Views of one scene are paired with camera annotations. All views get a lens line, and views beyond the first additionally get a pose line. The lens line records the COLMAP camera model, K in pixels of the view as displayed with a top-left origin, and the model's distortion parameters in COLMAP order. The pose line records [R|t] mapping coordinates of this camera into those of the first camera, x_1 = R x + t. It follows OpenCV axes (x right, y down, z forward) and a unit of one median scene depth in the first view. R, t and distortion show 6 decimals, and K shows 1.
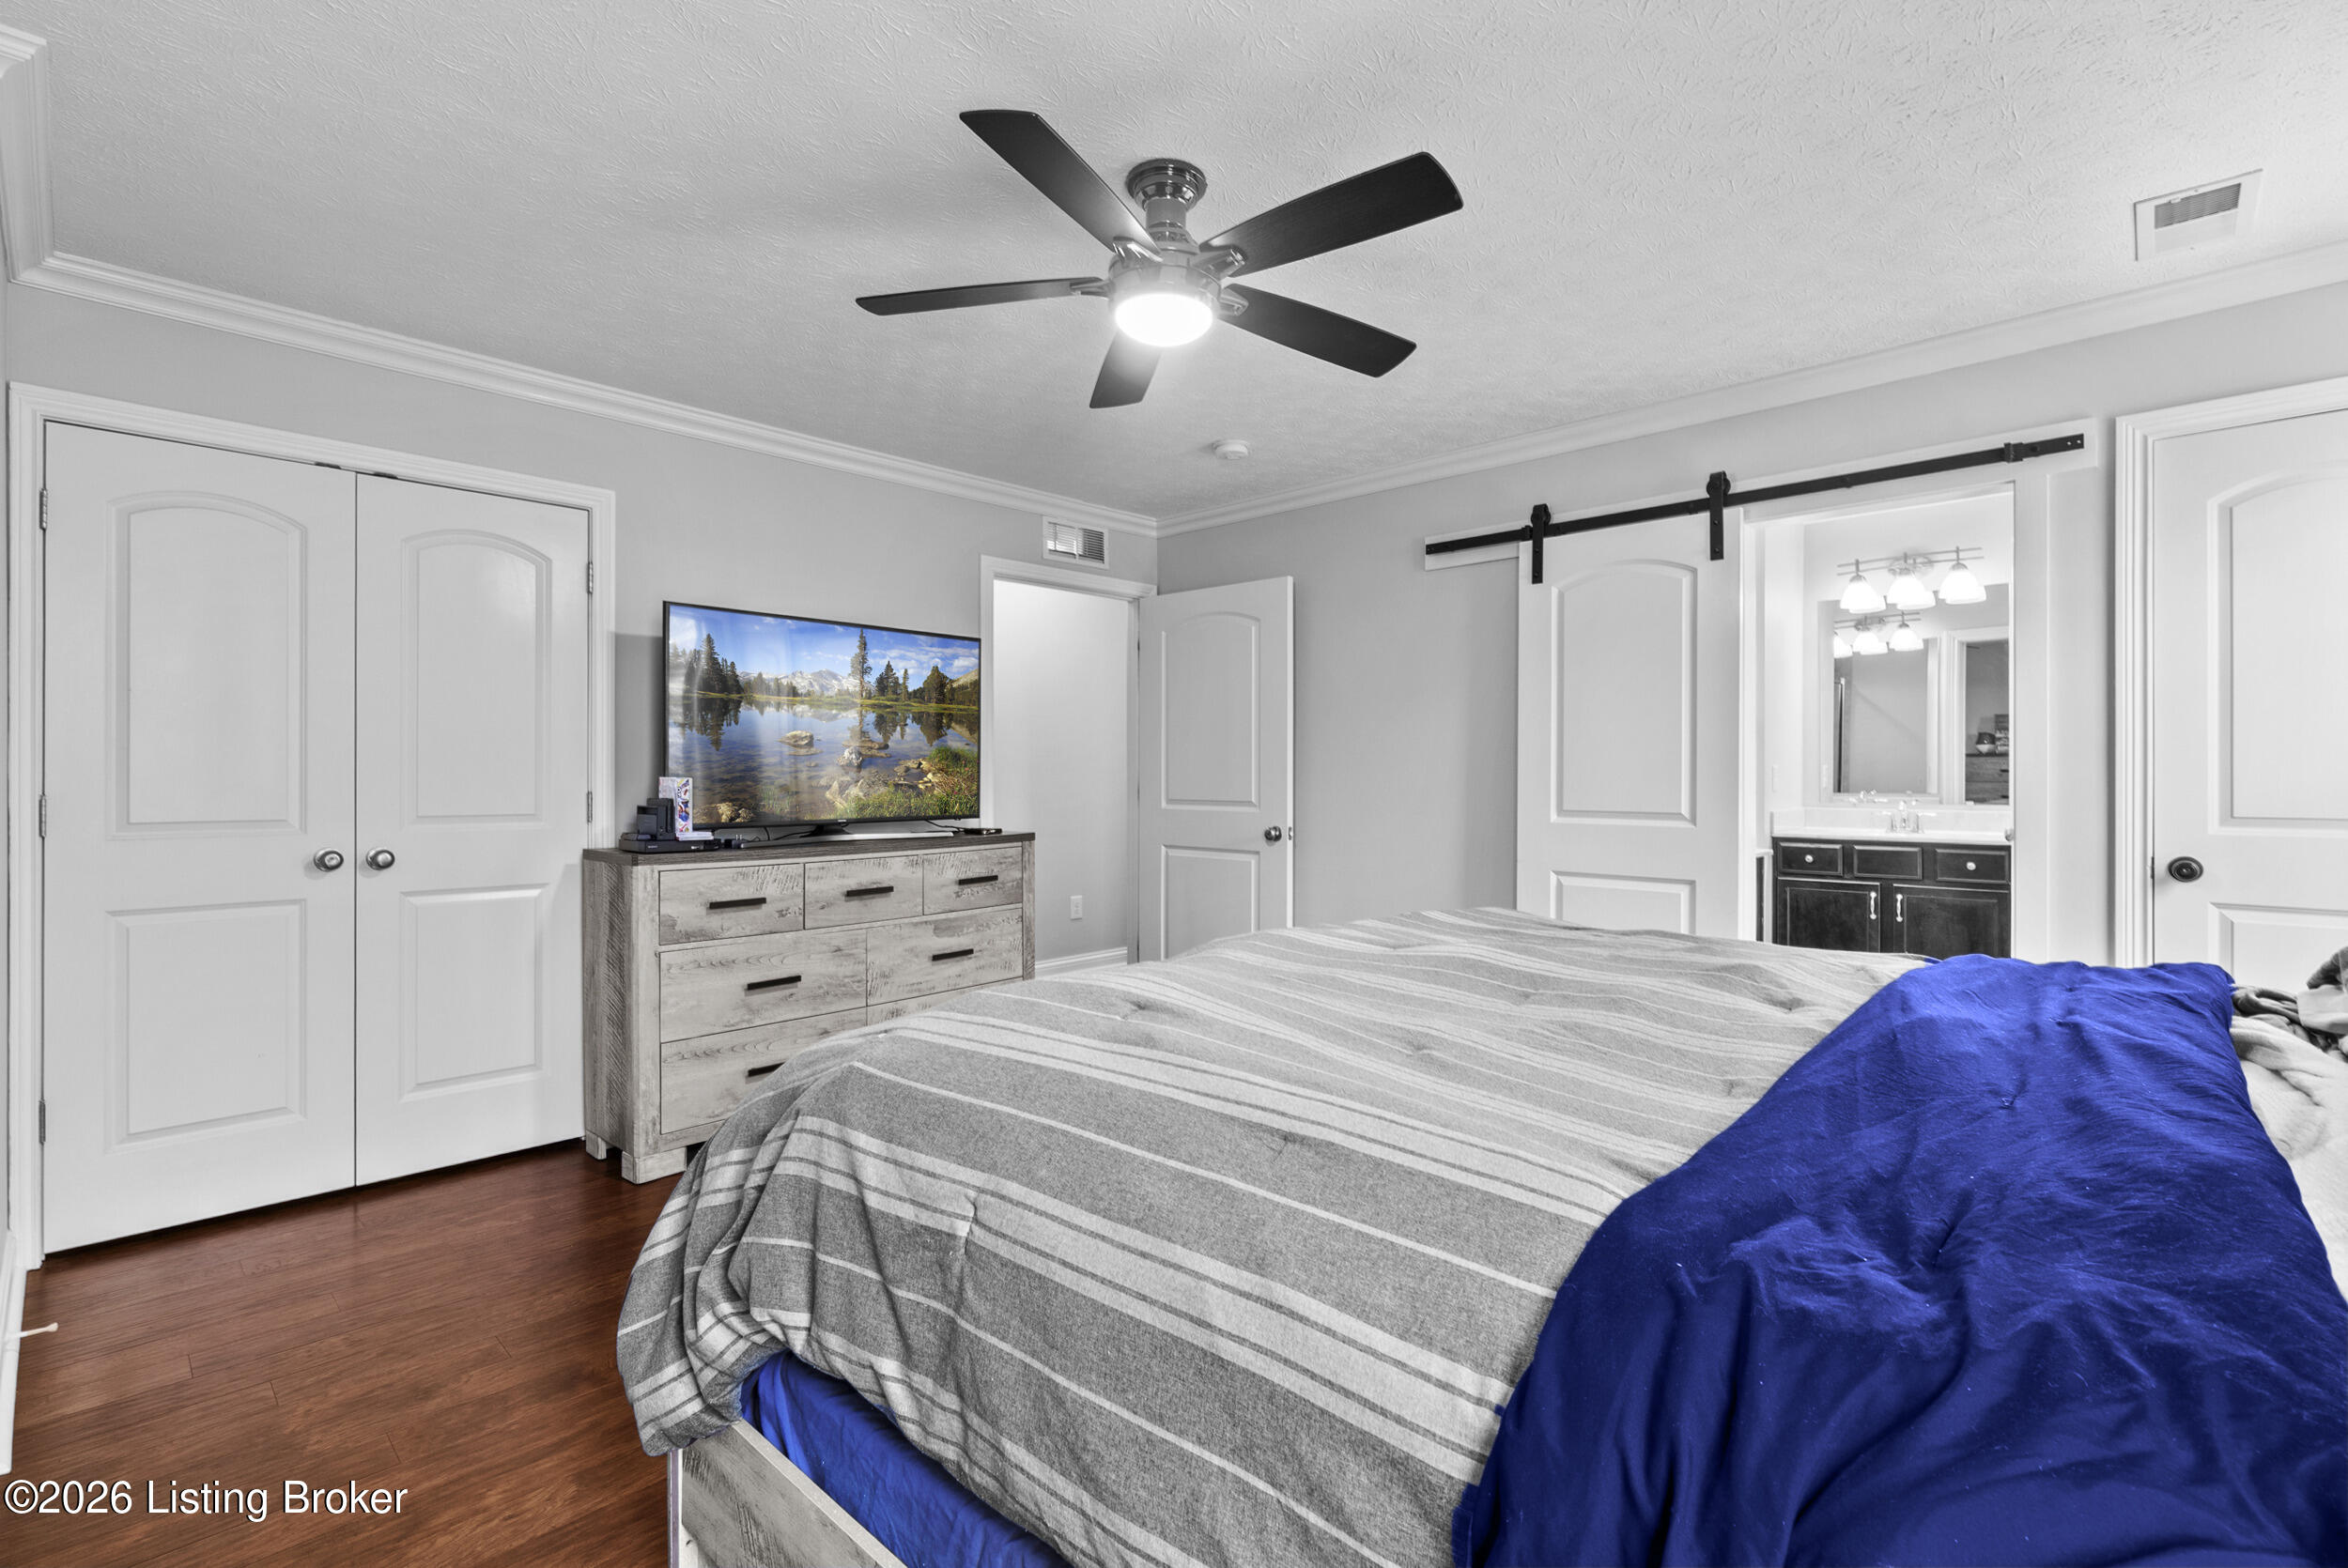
lens RADIAL K [[1073.0, 0, 1178.7], [0, 1073.0, 781.0], [0, 0, 1]] dist [-0.011318, 0.005310]
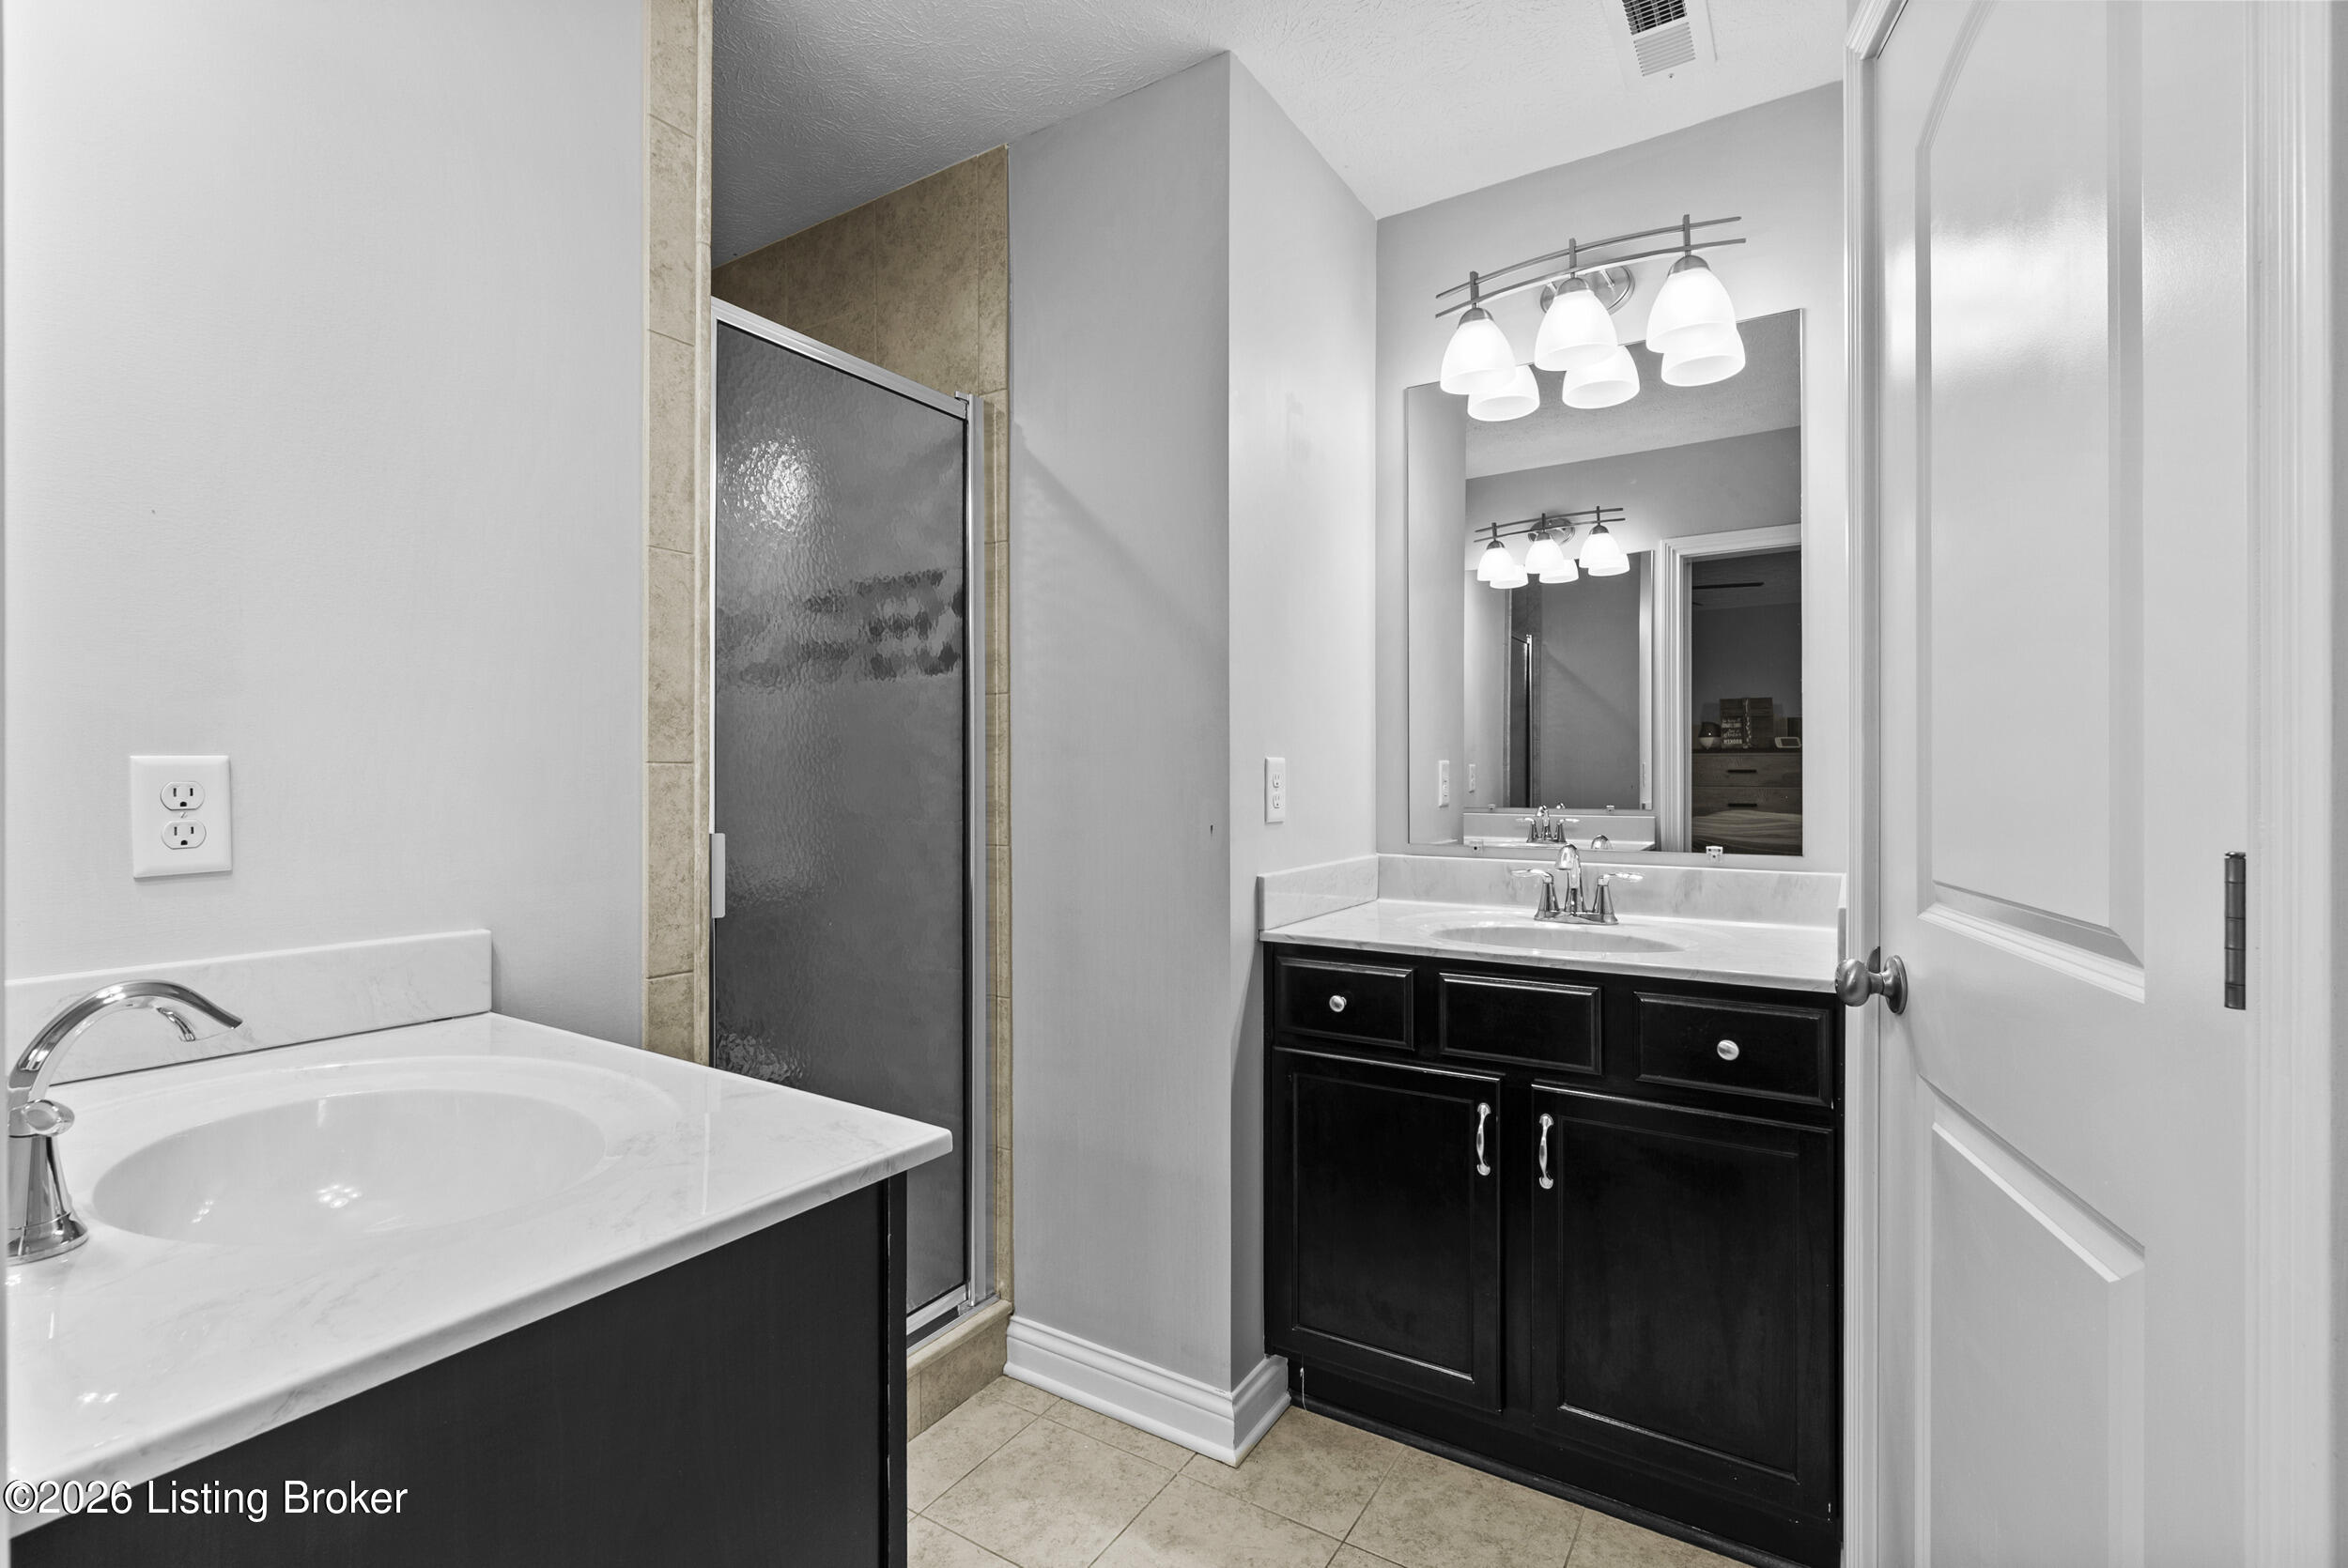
lens RADIAL K [[1060.3, 0, 1184.3], [0, 1060.3, 774.3], [0, 0, 1]] dist [-0.011722, 0.006438]
pose [[0.980912, 0.000666, 0.194452, 0.449774], [0.000291, 0.999988, -0.004896, -0.006067], [-0.194453, 0.004859, 0.980900, 0.624470]]
